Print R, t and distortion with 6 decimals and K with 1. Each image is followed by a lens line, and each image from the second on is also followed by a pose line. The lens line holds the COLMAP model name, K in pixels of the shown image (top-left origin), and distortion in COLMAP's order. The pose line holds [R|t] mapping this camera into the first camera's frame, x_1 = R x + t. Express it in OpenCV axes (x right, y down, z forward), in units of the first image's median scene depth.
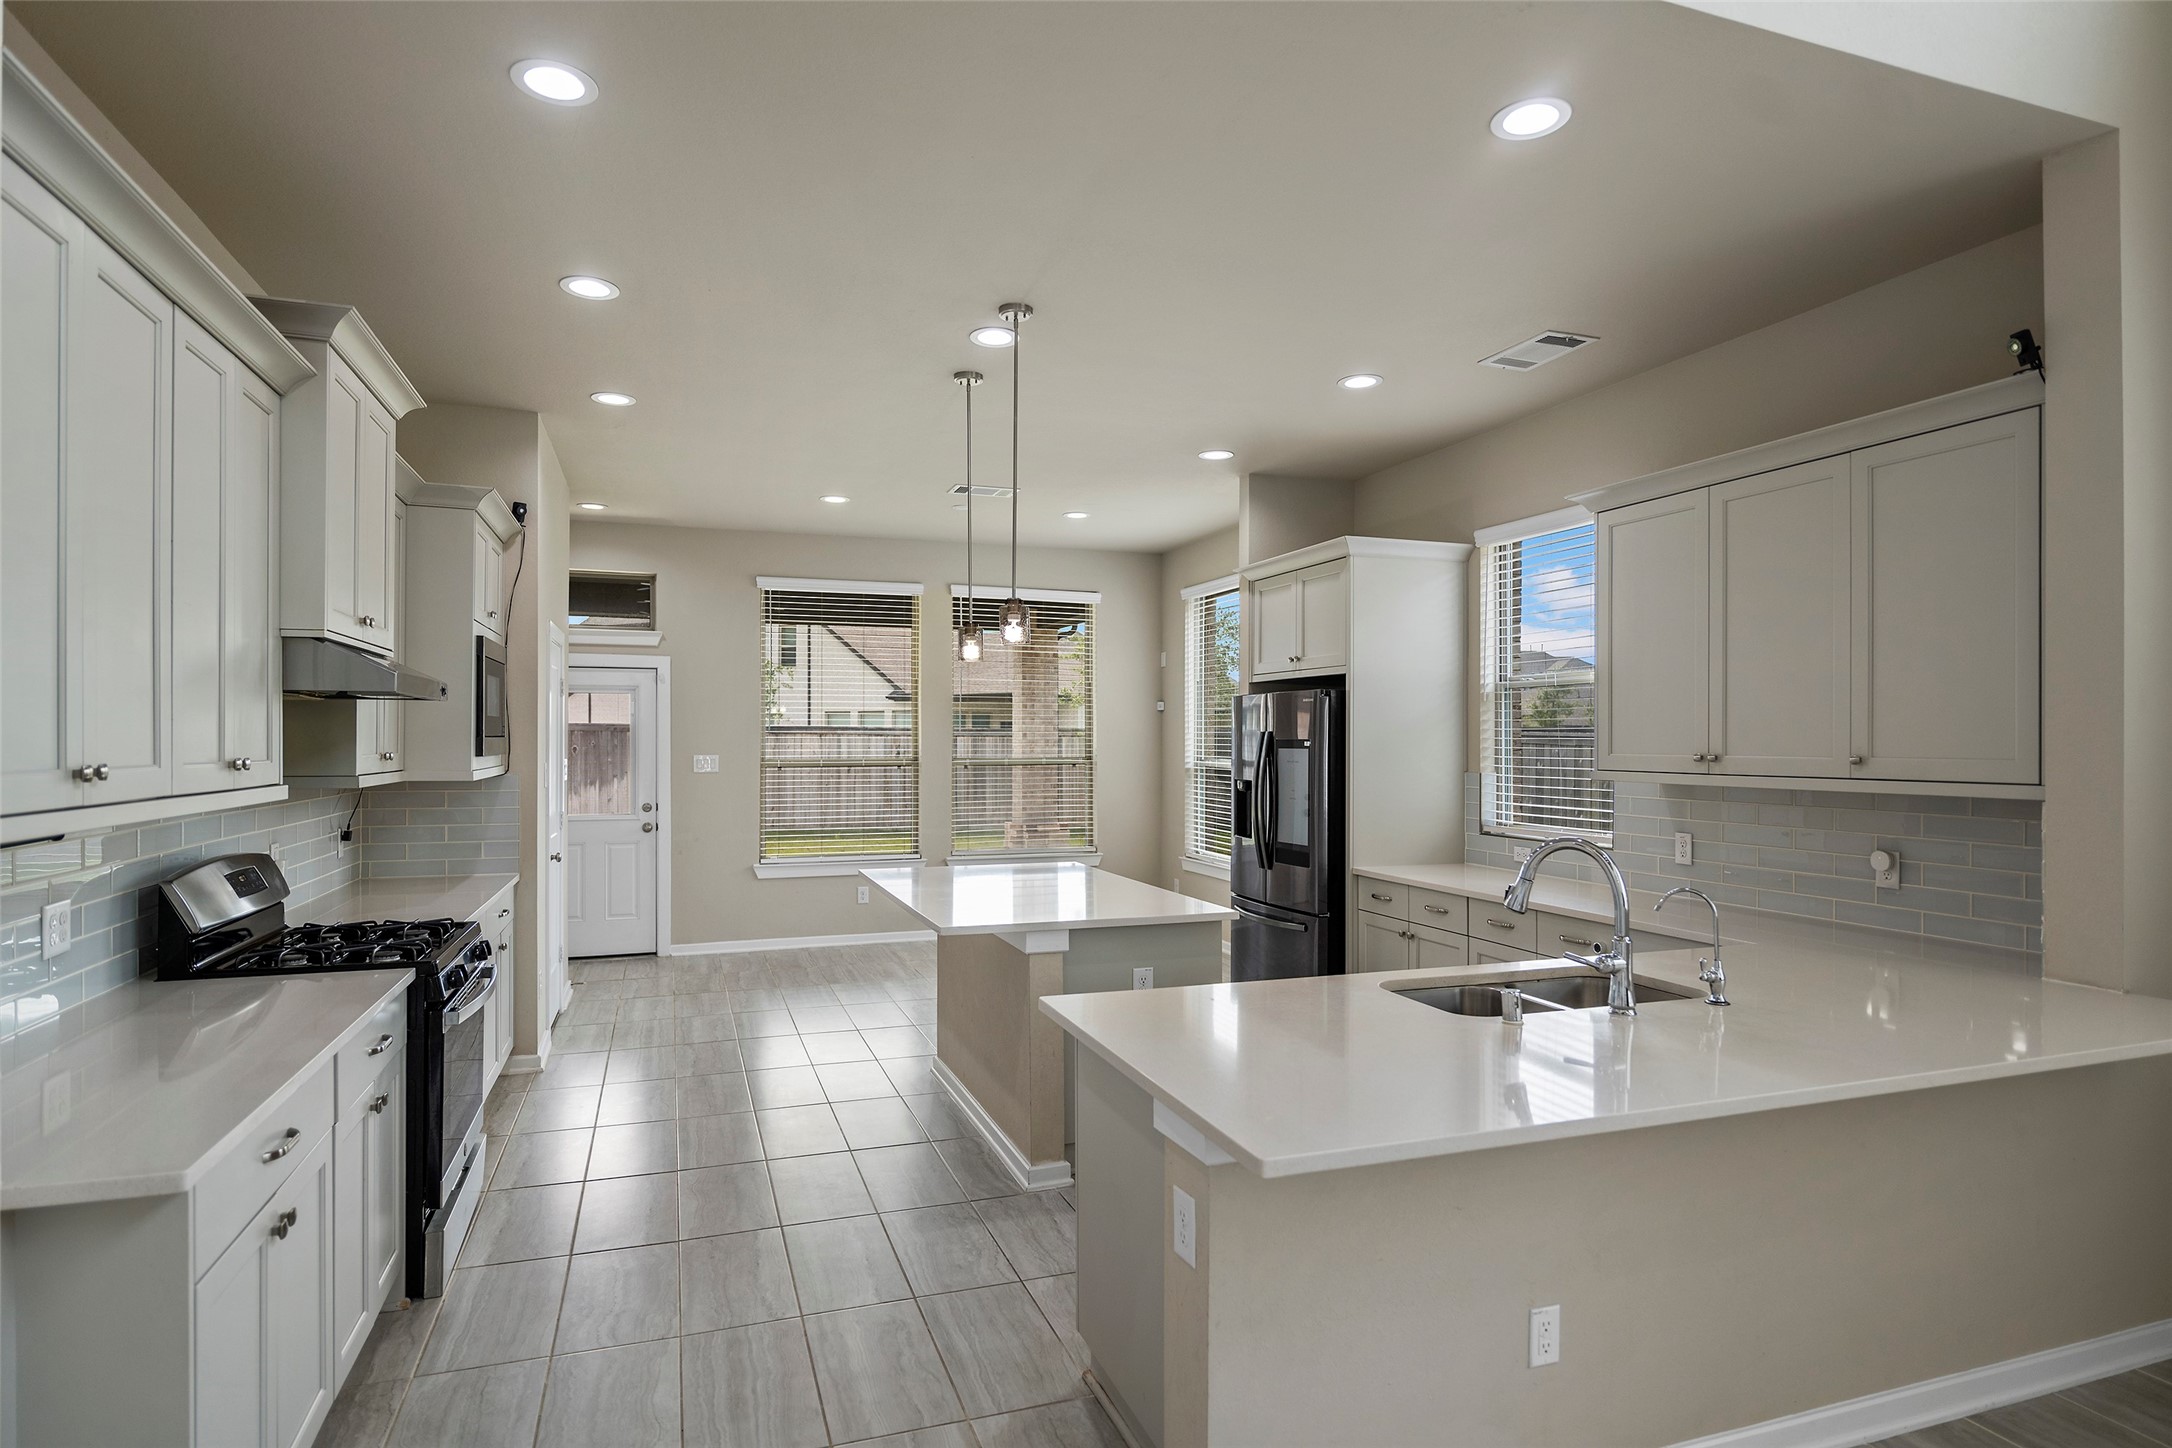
lens RADIAL K [[1162.6, 0, 1079.7], [0, 1162.6, 744.1], [0, 0, 1]] dist [-0.003732, -0.000594]
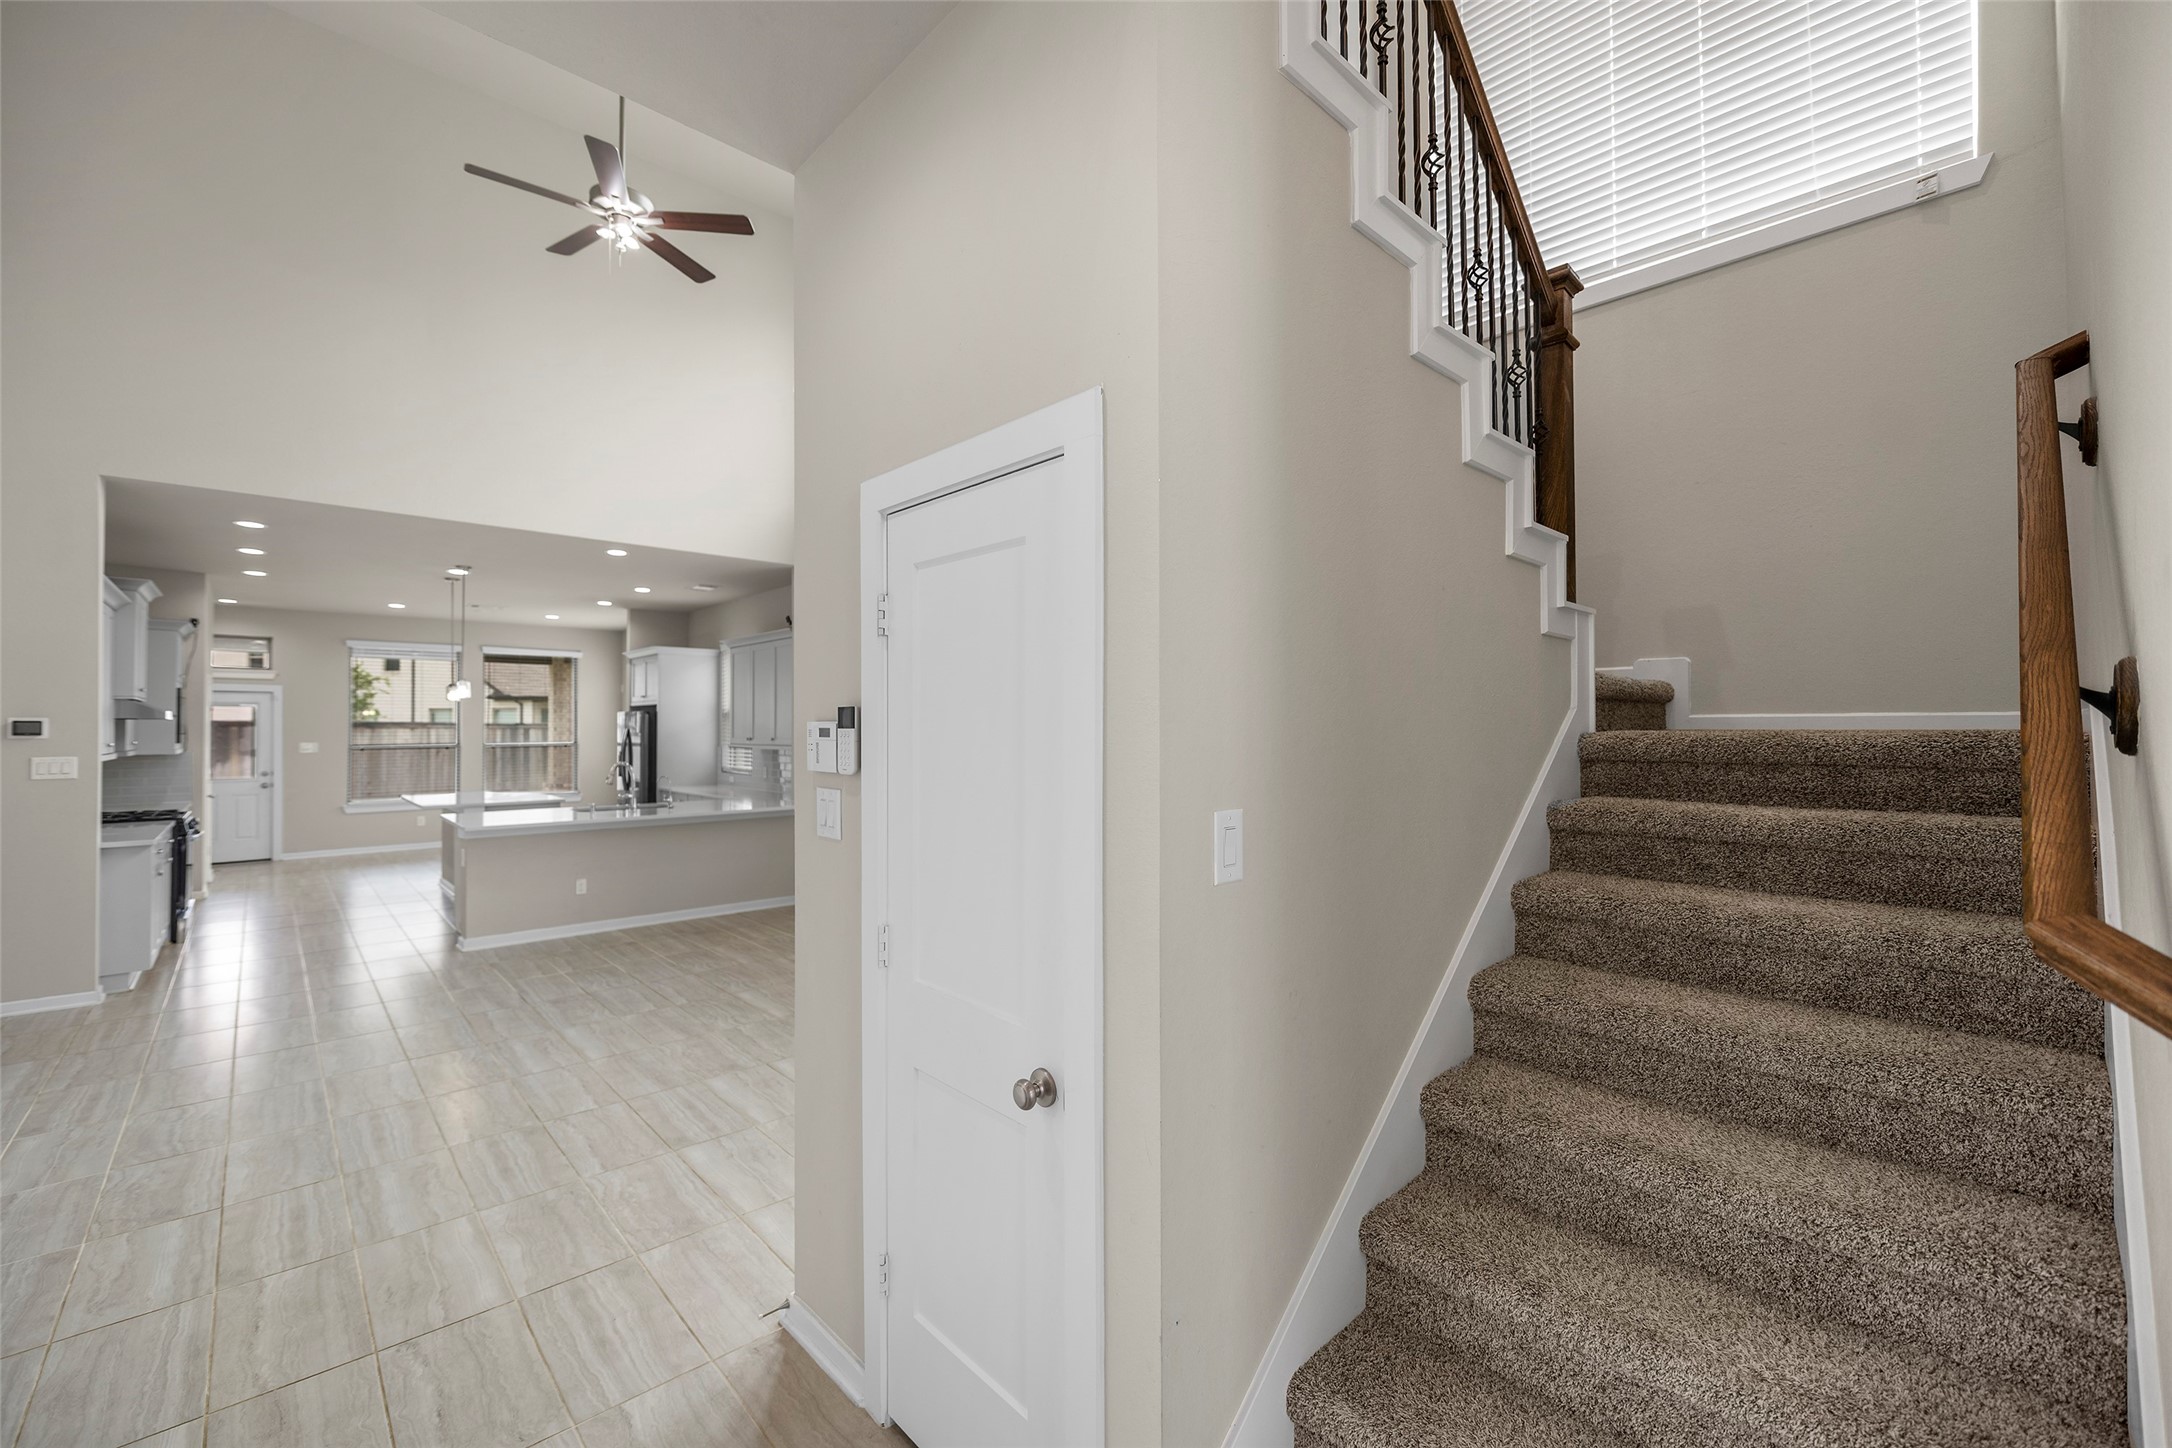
lens RADIAL K [[872.1, 0, 1086.5], [0, 872.1, 718.7], [0, 0, 1]] dist [-0.006061, -0.000751]
pose [[0.912344, 0.000869, 0.409423, 0.282509], [0.005325, 0.999888, -0.013988, -0.003085], [-0.409389, 0.014942, 0.912238, -0.894545]]
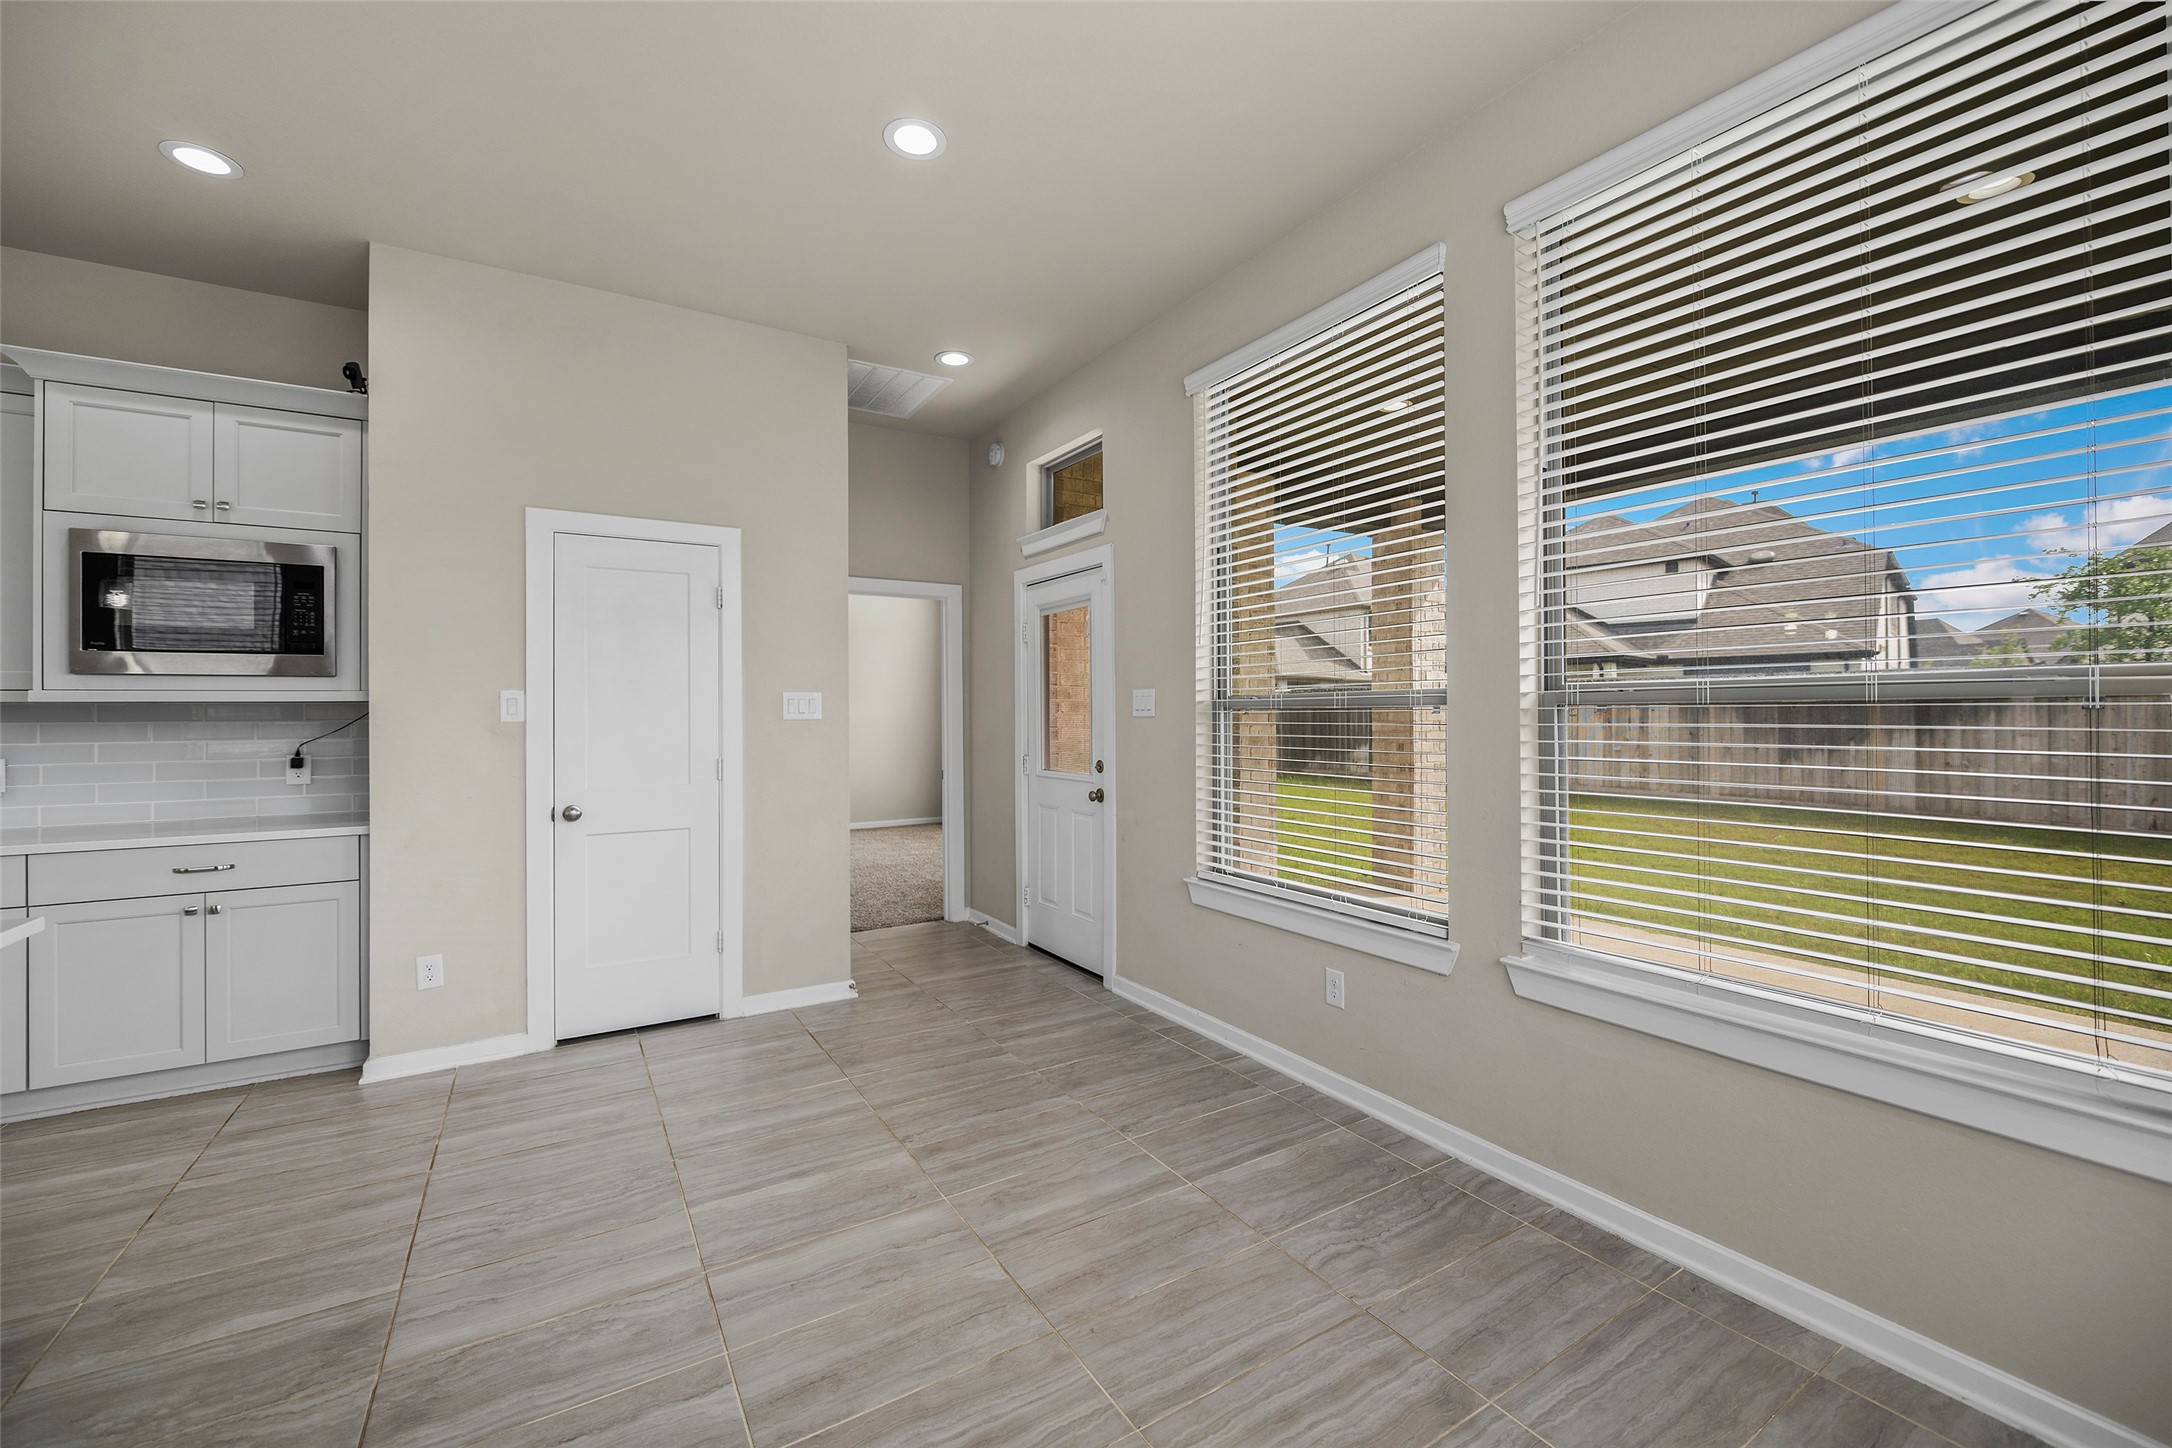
lens RADIAL K [[872.1, 0, 1088.7], [0, 872.1, 713.4], [0, 0, 1]] dist [-0.006061, -0.000751]
pose [[0.211008, 0.000756, -0.977484, 0.184427], [0.002720, 0.999995, 0.001360, 0.029888], [0.977481, -0.002945, 0.211005, 1.199076]]
